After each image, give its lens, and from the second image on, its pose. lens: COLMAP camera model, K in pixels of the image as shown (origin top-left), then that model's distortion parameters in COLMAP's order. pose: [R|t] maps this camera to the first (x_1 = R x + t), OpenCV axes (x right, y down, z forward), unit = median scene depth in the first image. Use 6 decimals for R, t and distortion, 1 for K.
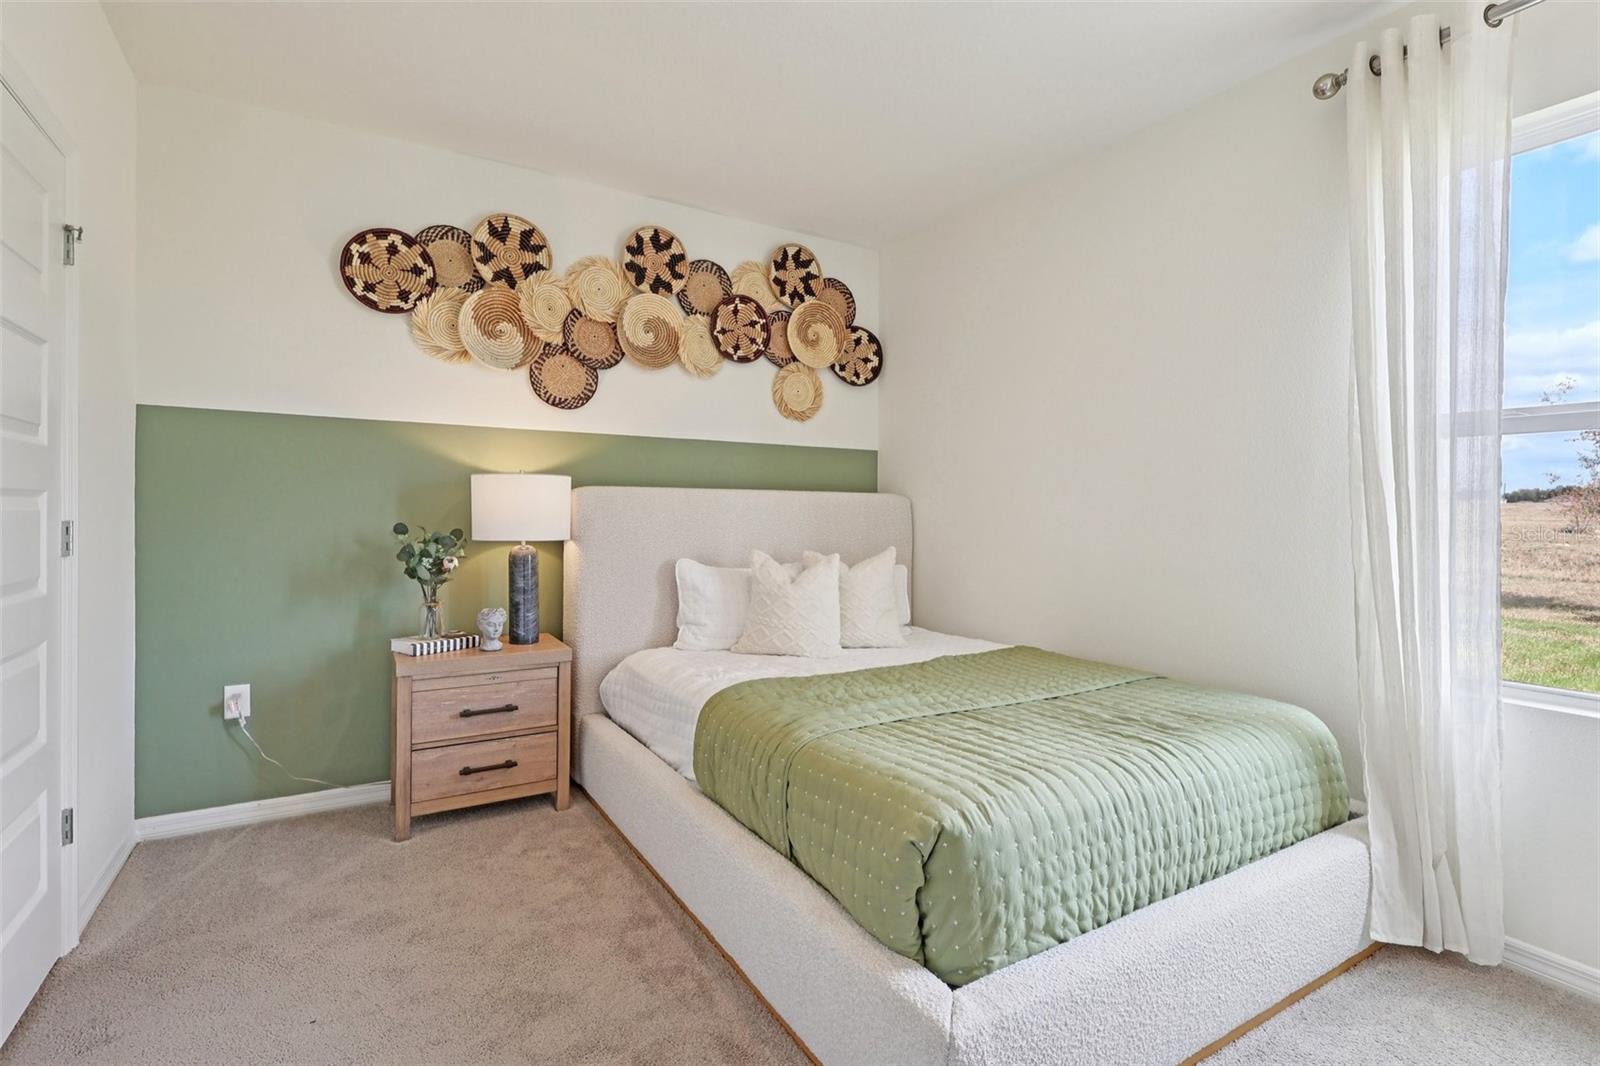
lens RADIAL K [[745.1, 0, 785.3], [0, 745.1, 507.7], [0, 0, 1]] dist [-0.005527, 0.002491]
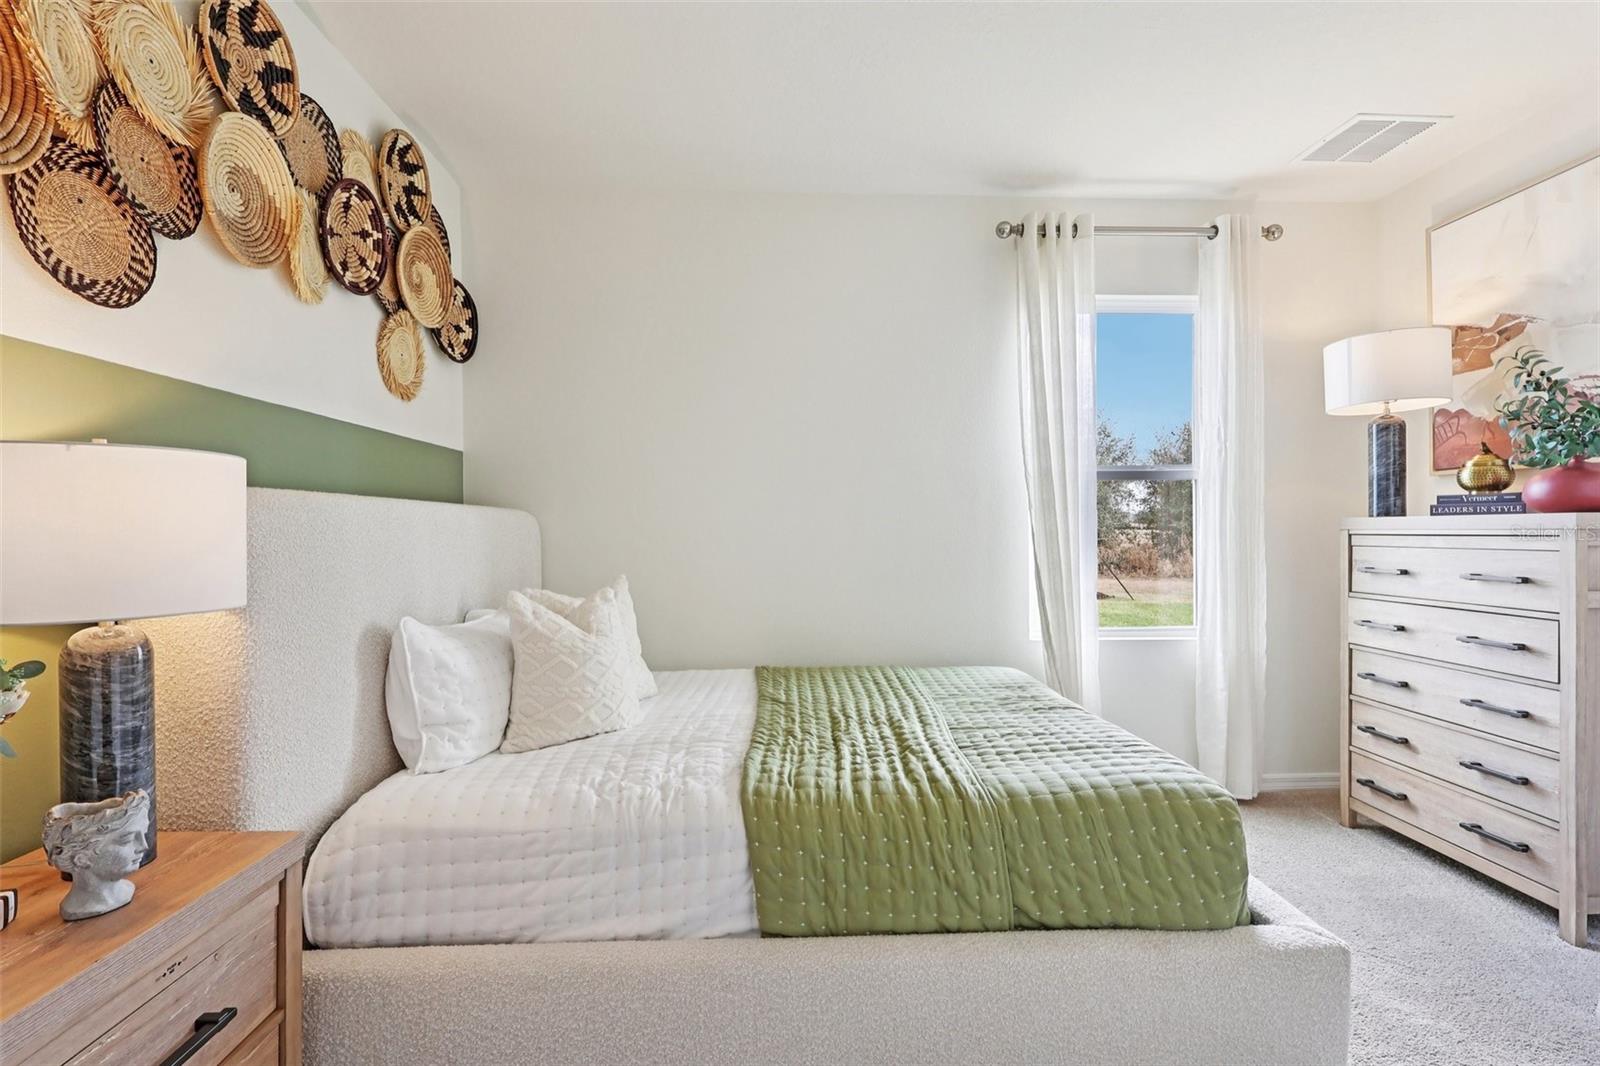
lens RADIAL K [[745.1, 0, 806.3], [0, 745.1, 528.2], [0, 0, 1]] dist [-0.005527, 0.002491]
pose [[0.483346, -0.007148, 0.875400, -0.439964], [0.005090, 0.999973, 0.005355, -0.002166], [-0.875415, 0.001868, 0.483369, 0.400437]]
